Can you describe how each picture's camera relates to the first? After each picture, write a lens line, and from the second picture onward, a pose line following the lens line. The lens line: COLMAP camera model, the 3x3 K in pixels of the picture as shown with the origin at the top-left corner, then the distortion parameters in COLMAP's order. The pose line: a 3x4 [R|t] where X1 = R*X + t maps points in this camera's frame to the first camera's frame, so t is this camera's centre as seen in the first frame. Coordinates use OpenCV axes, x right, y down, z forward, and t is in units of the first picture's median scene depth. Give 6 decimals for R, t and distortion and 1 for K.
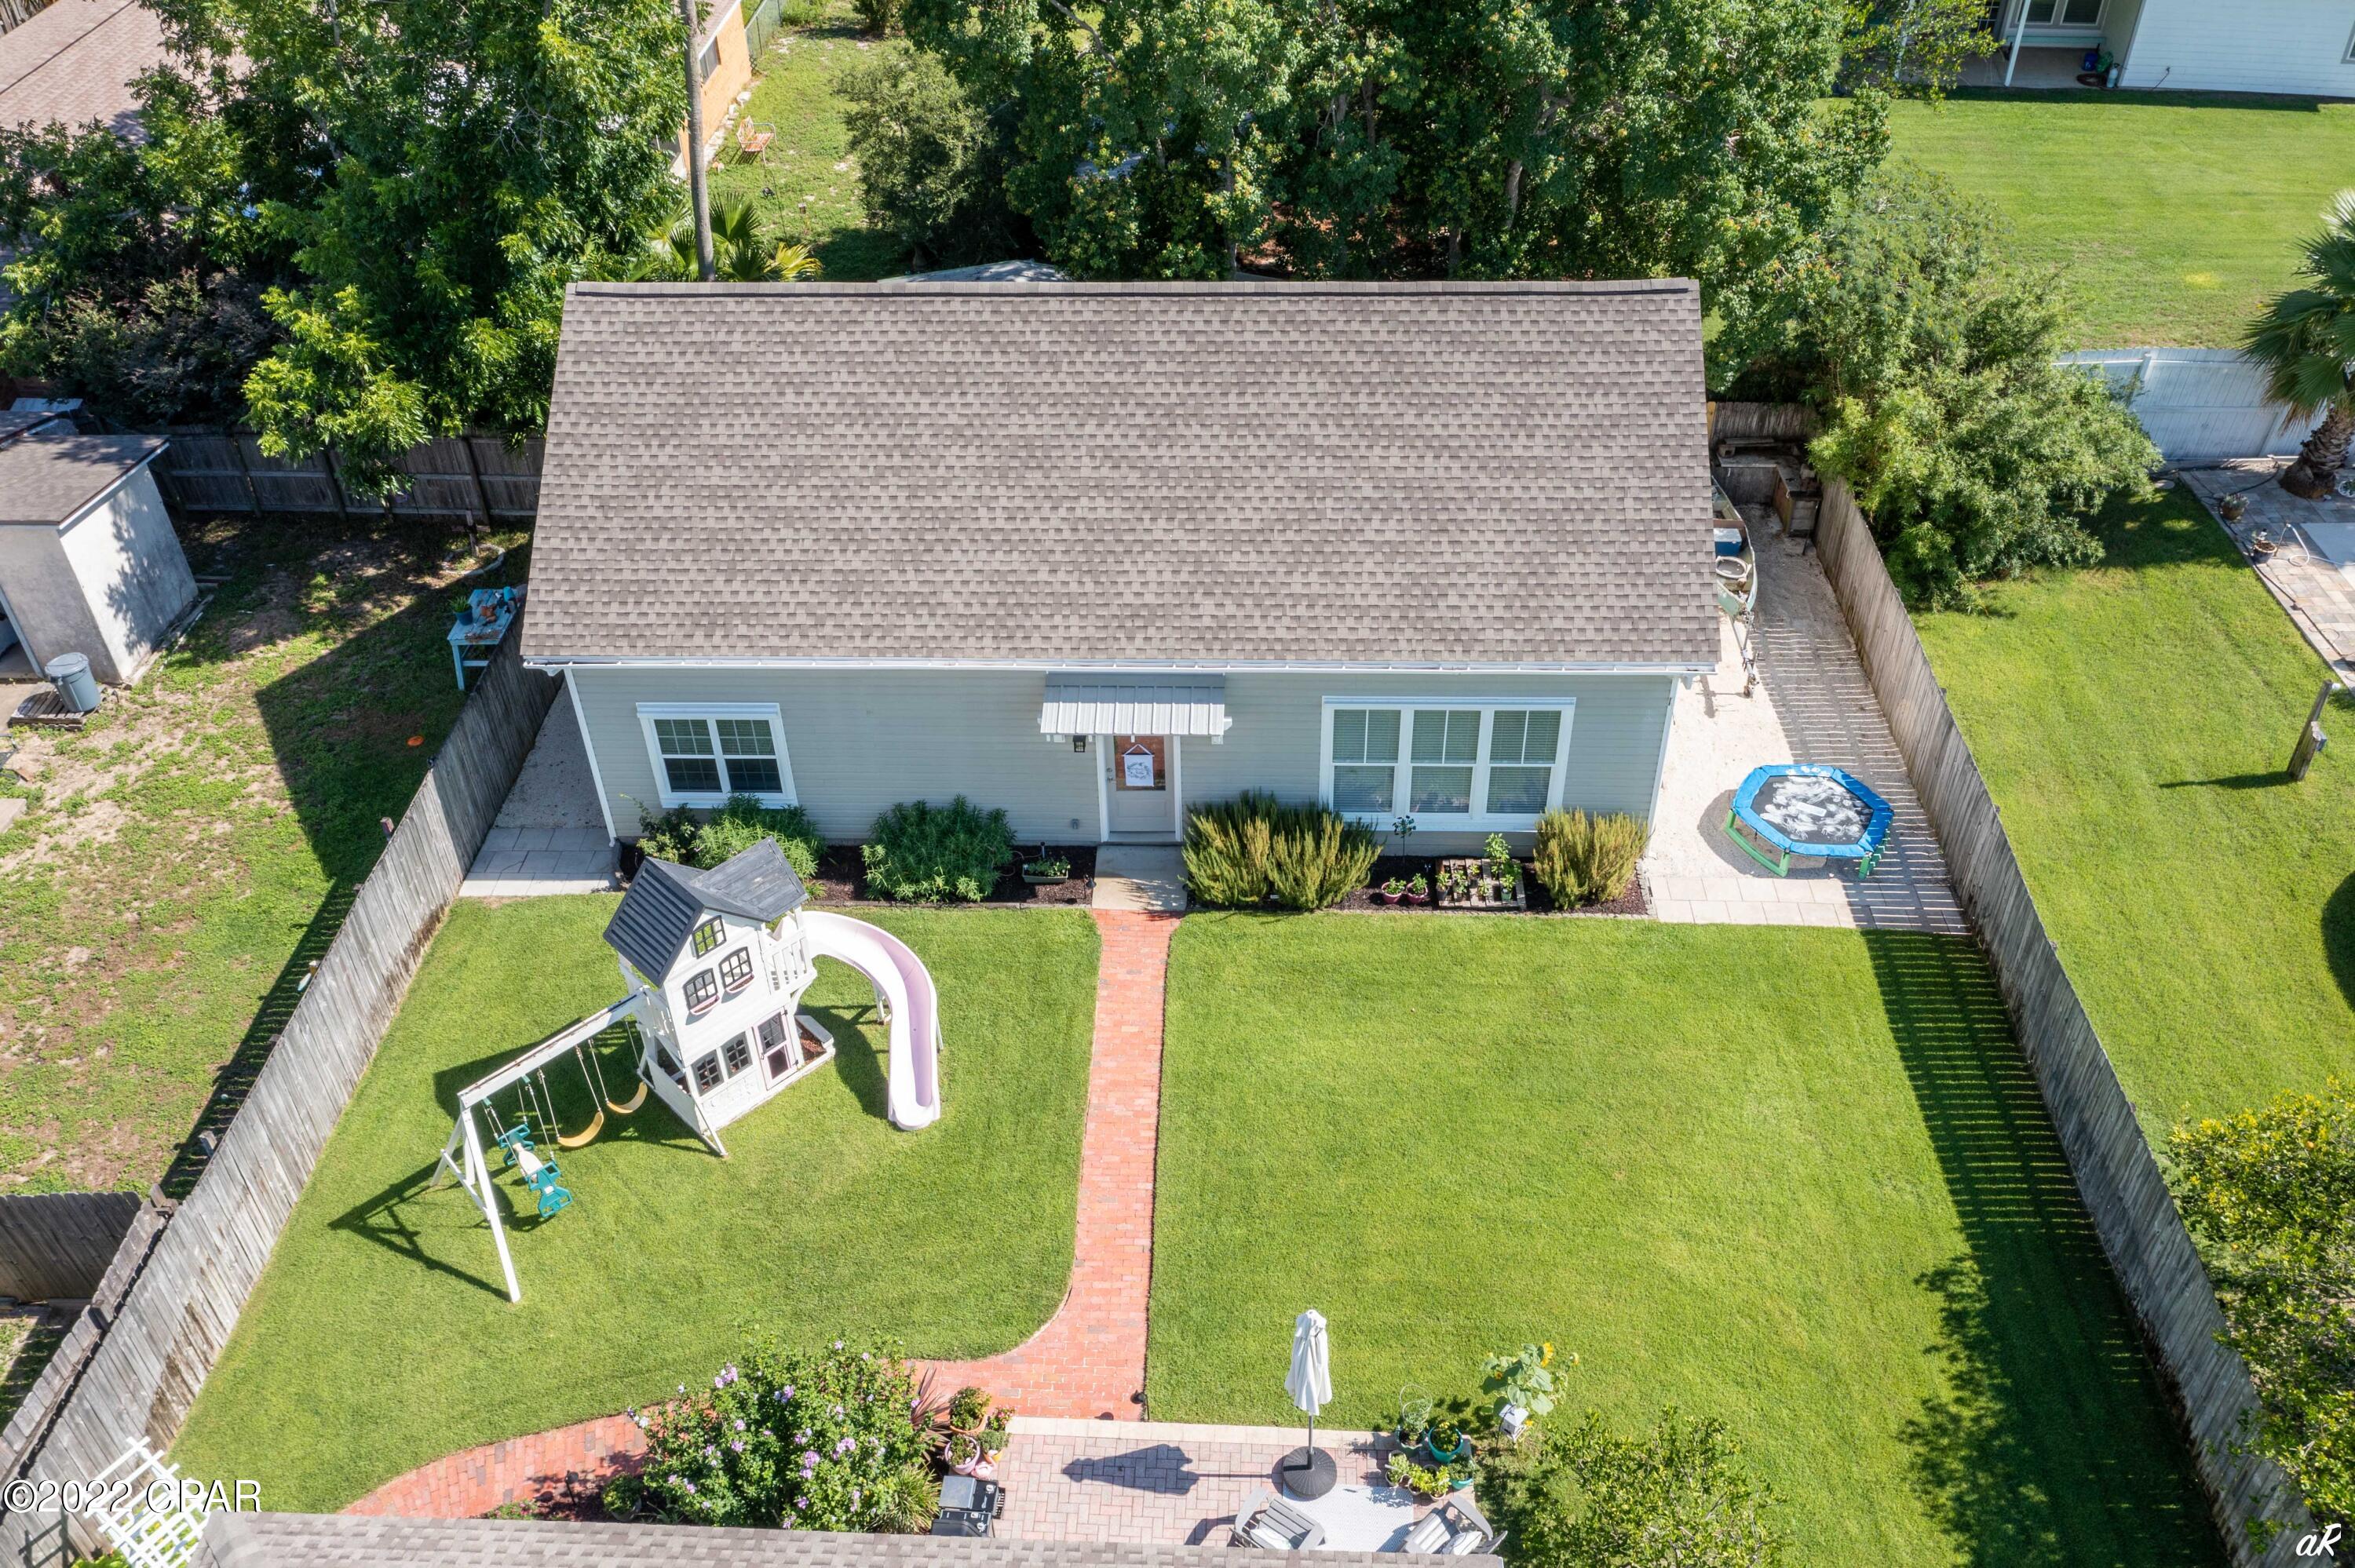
lens RADIAL K [[1873.3, 0, 1183.6], [0, 1873.3, 783.9], [0, 0, 1]] dist [0.001713, 0.013977]
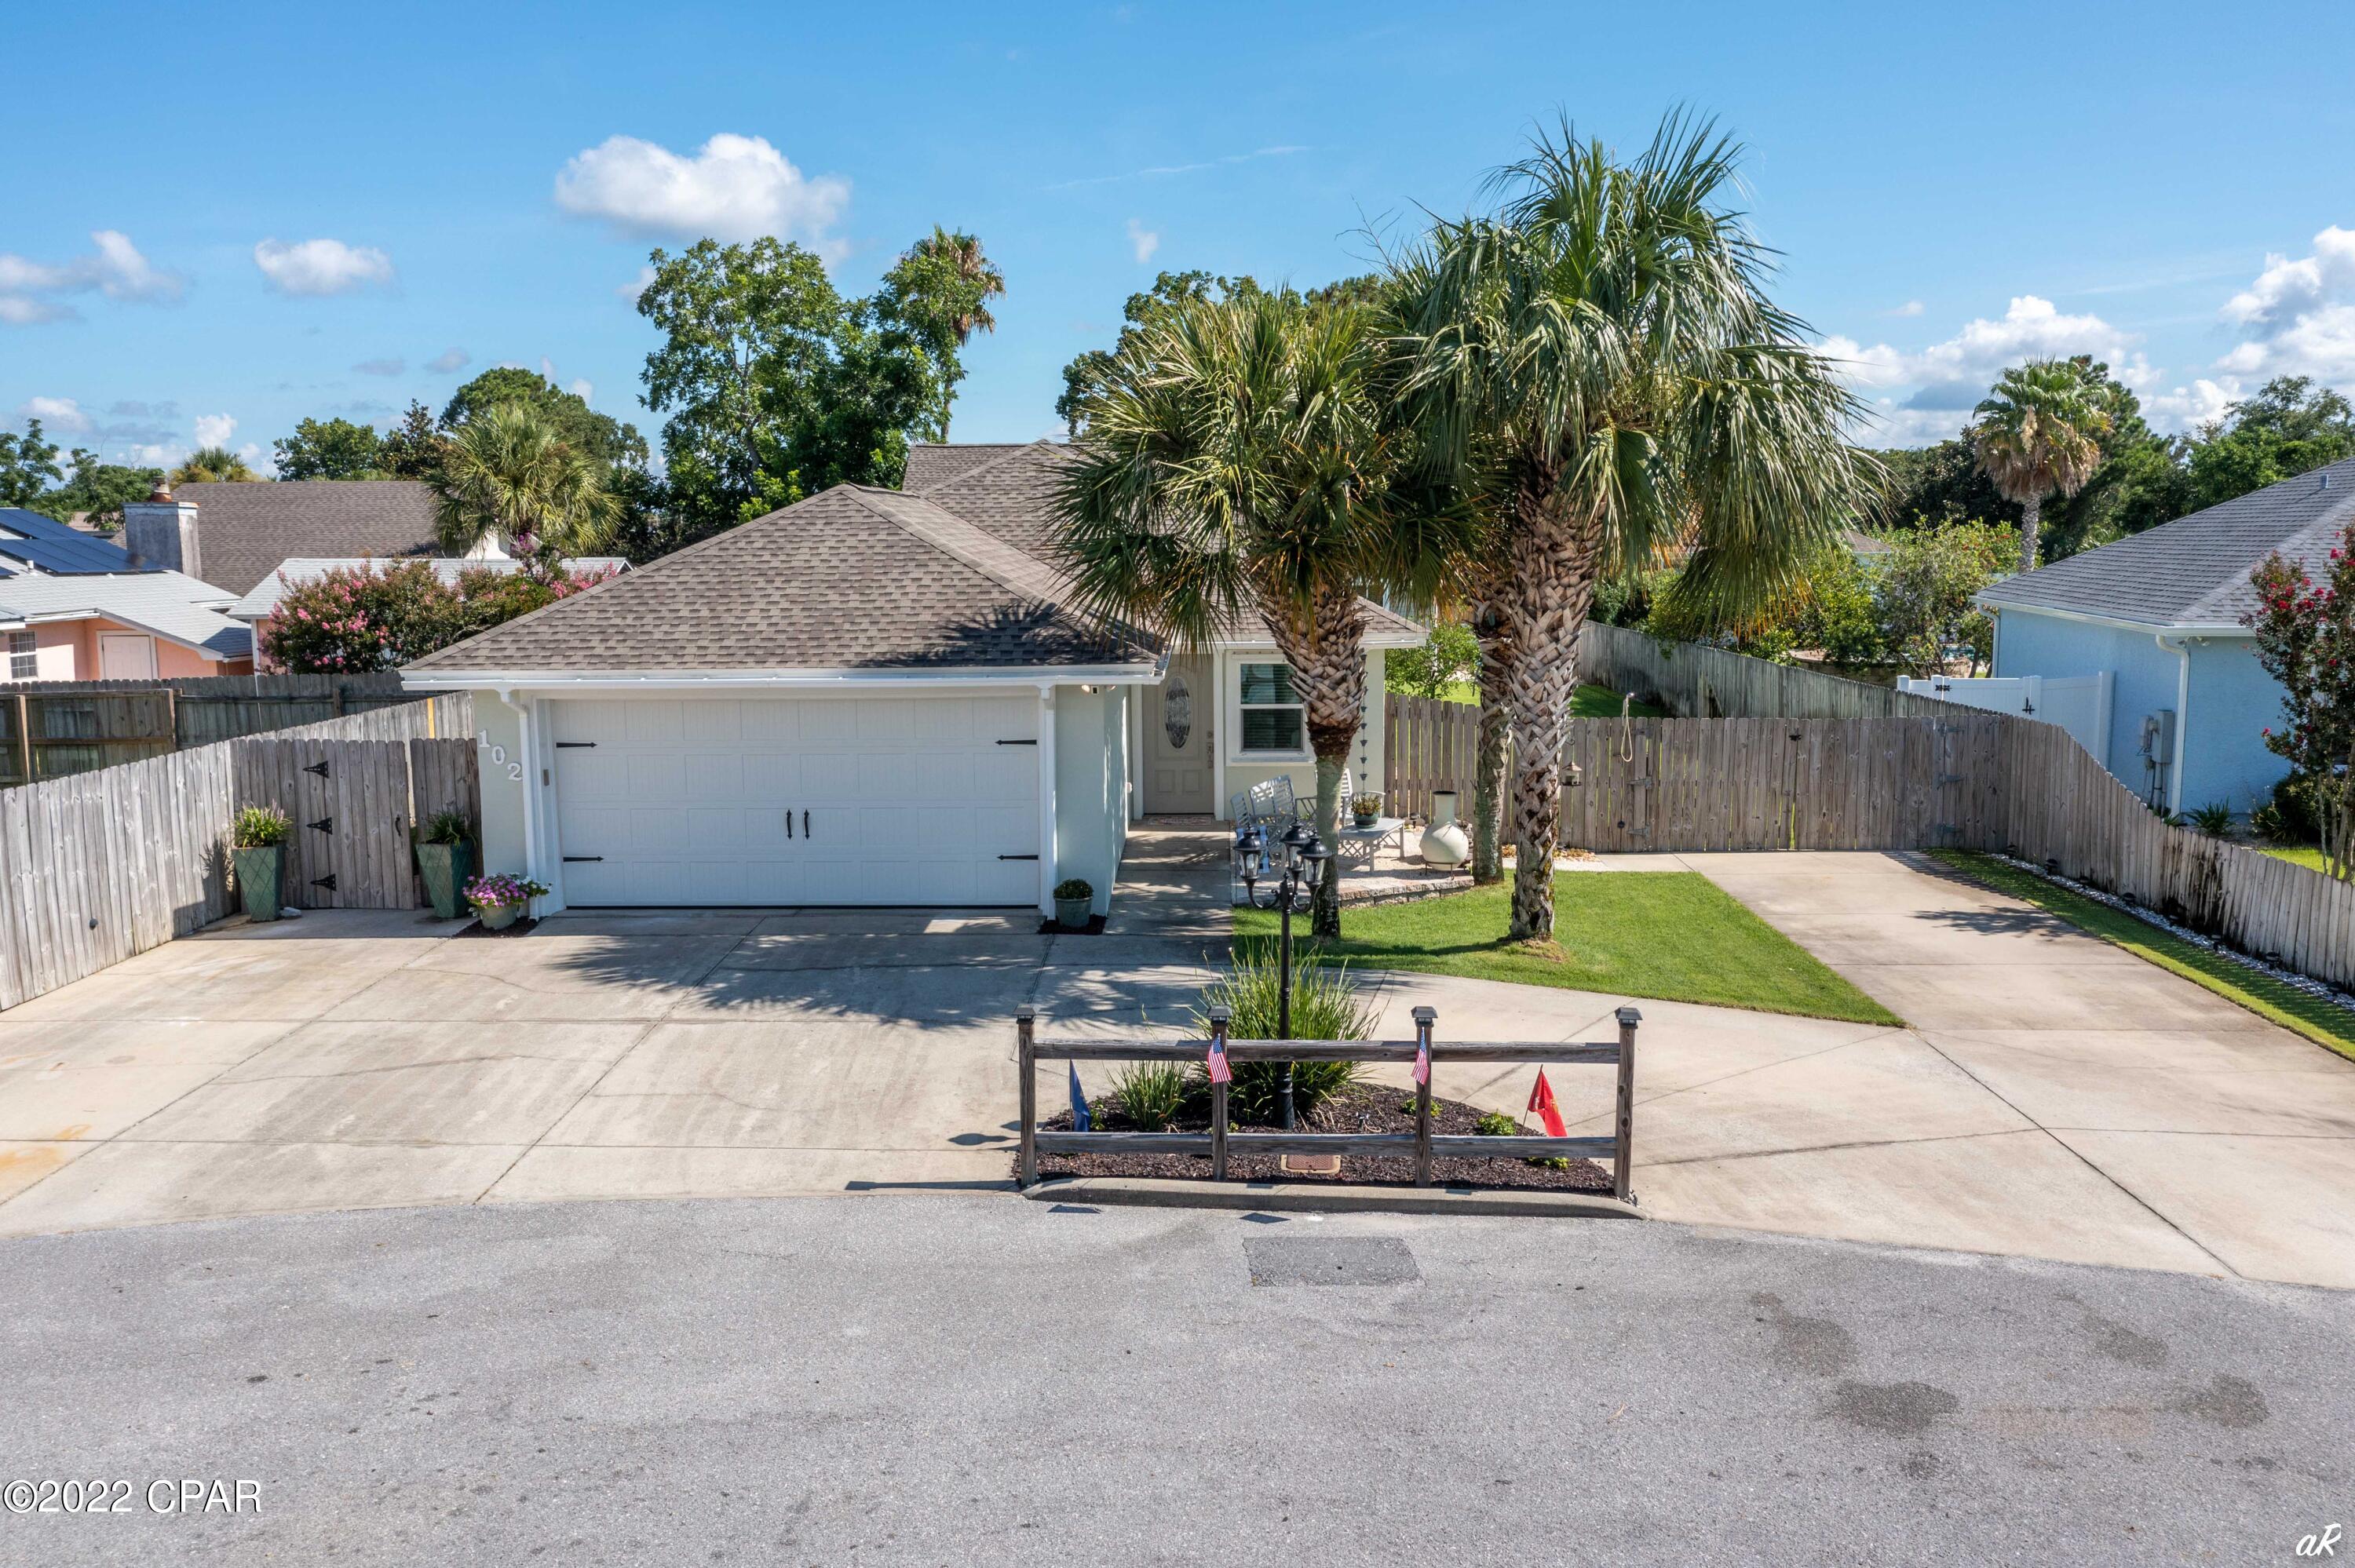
lens RADIAL K [[1873.3, 0, 1184.6], [0, 1873.3, 778.5], [0, 0, 1]] dist [0.001713, 0.013977]
pose [[0.999436, 0.007478, 0.032746, -0.079612], [0.011112, 0.846398, -0.532435, 1.148736], [-0.031698, 0.532498, 0.845837, -0.596253]]
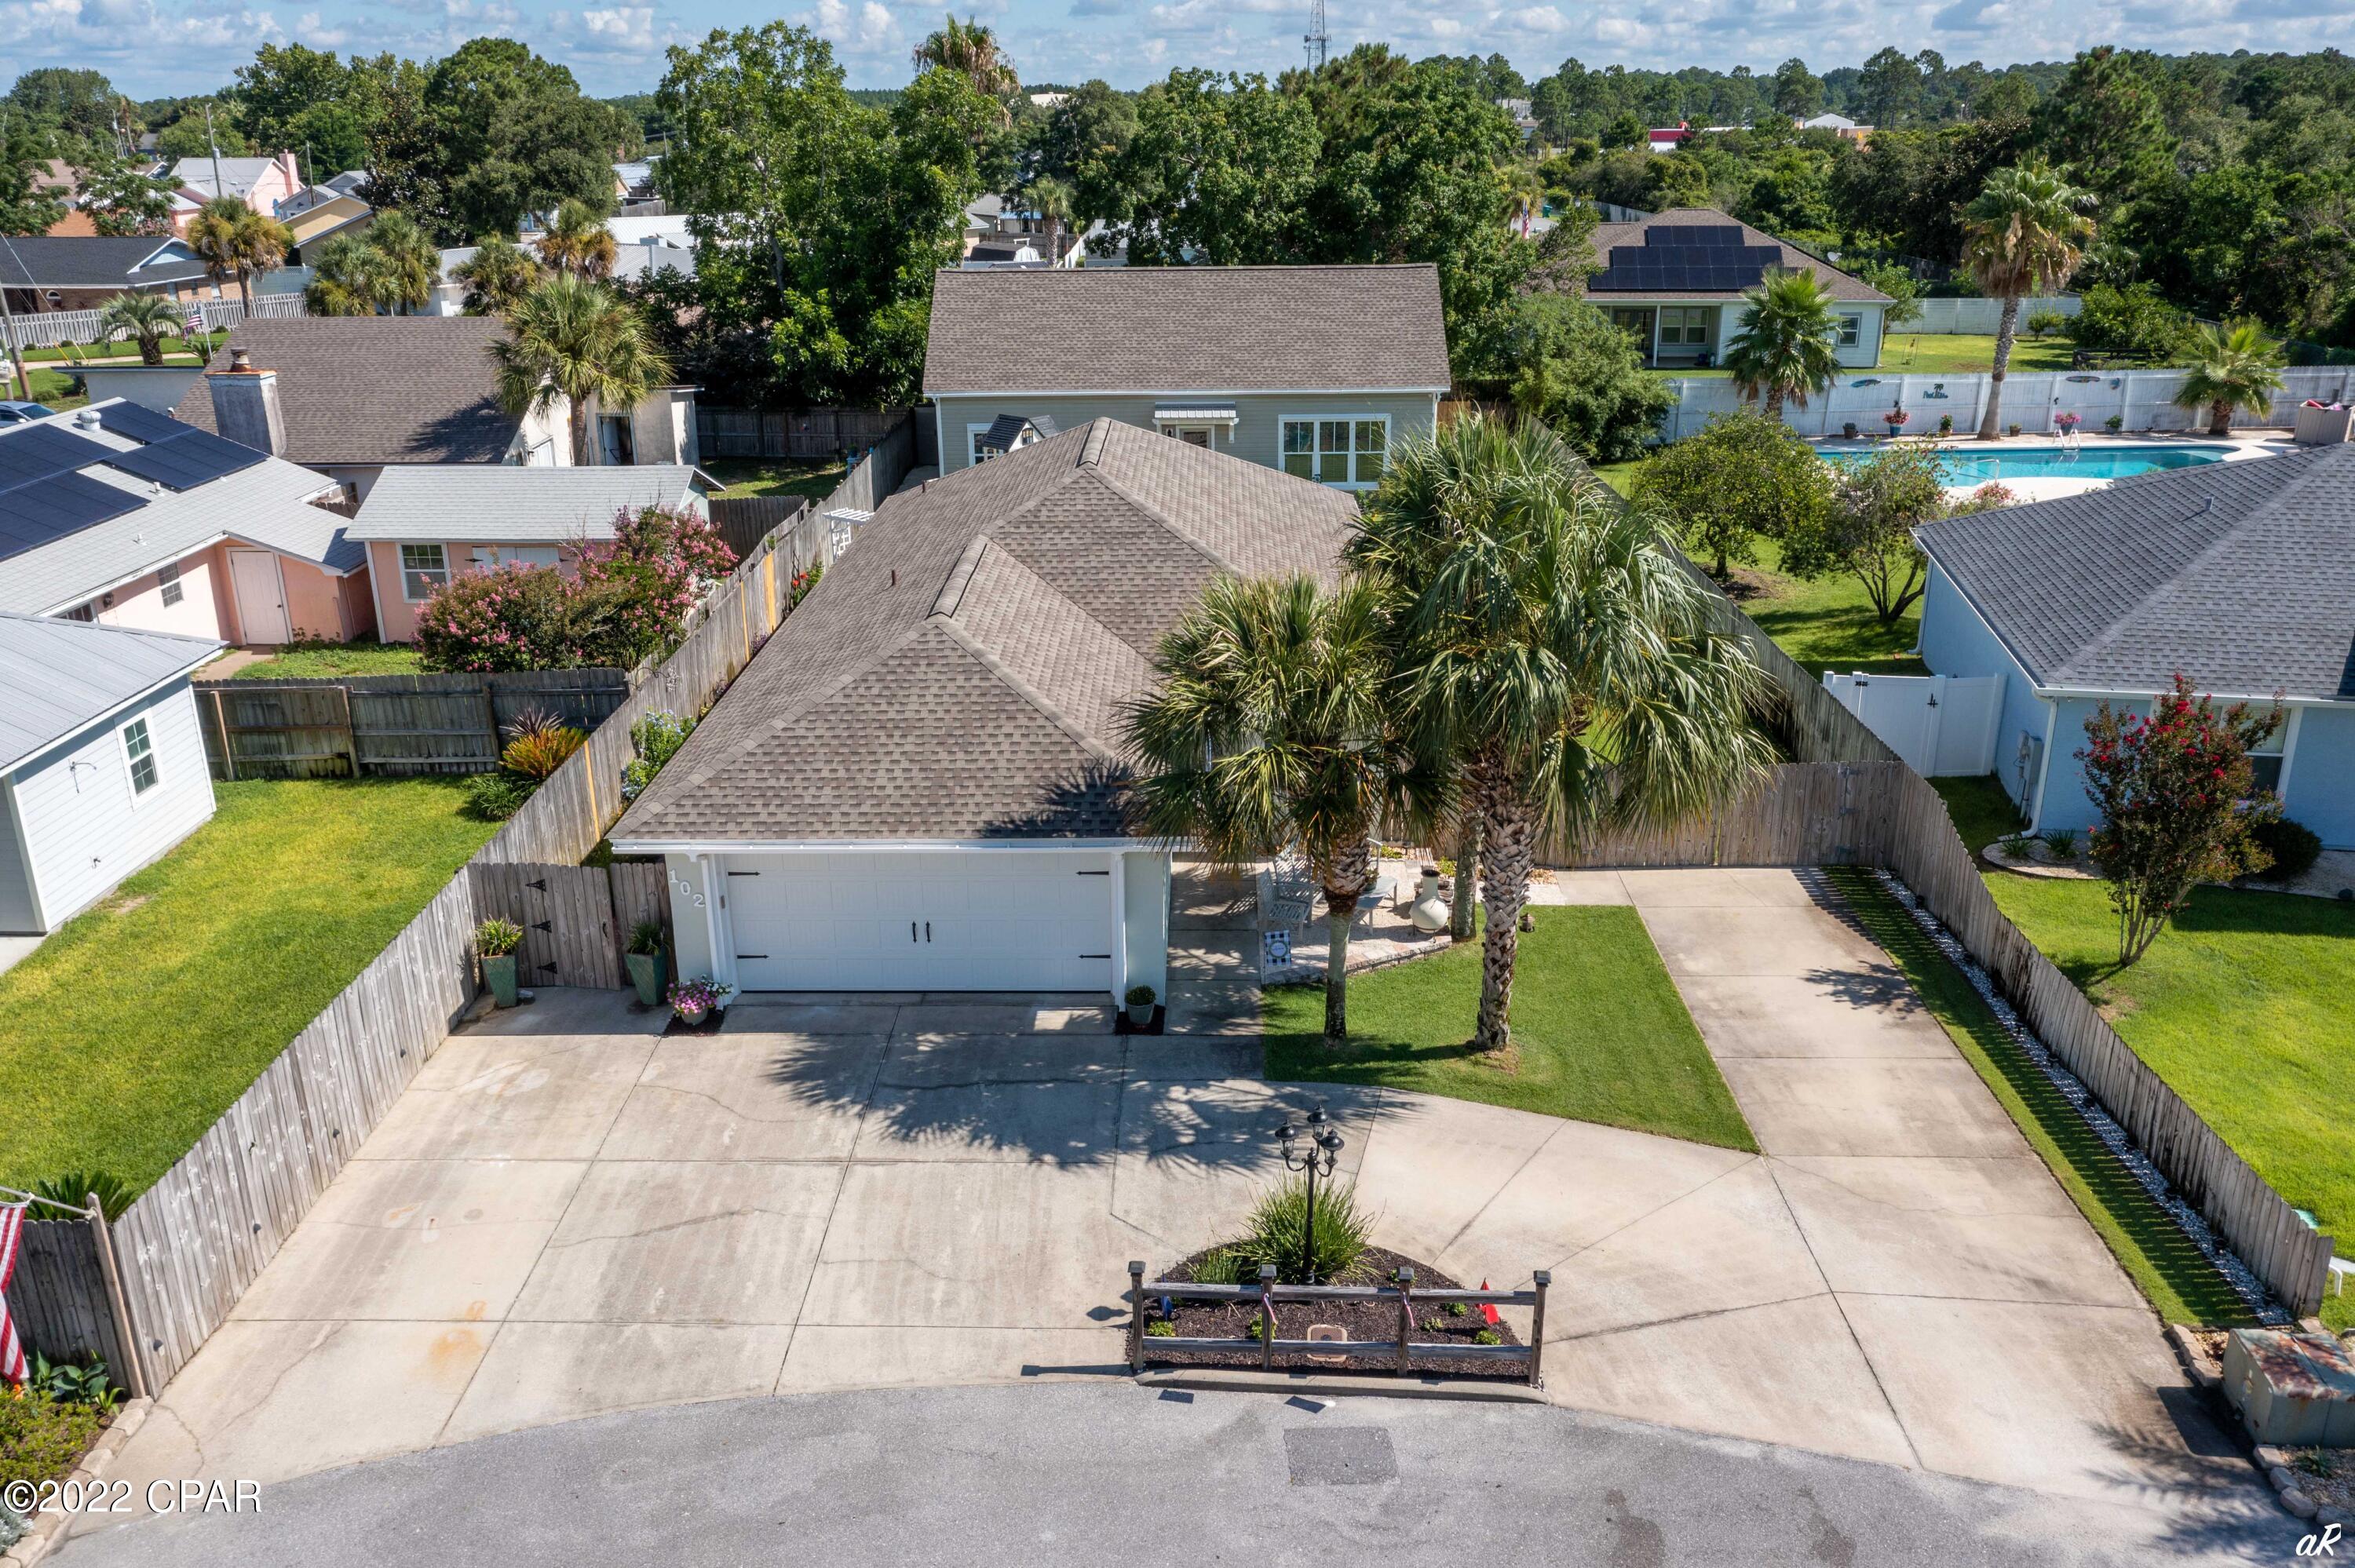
lens RADIAL K [[1873.3, 0, 1188.3], [0, 1873.3, 784.1], [0, 0, 1]] dist [0.001713, 0.013977]
pose [[0.999286, -0.002556, 0.037704, -0.108619], [0.015119, 0.941423, -0.336888, 1.019436], [-0.034635, 0.337218, 0.940789, -0.867771]]
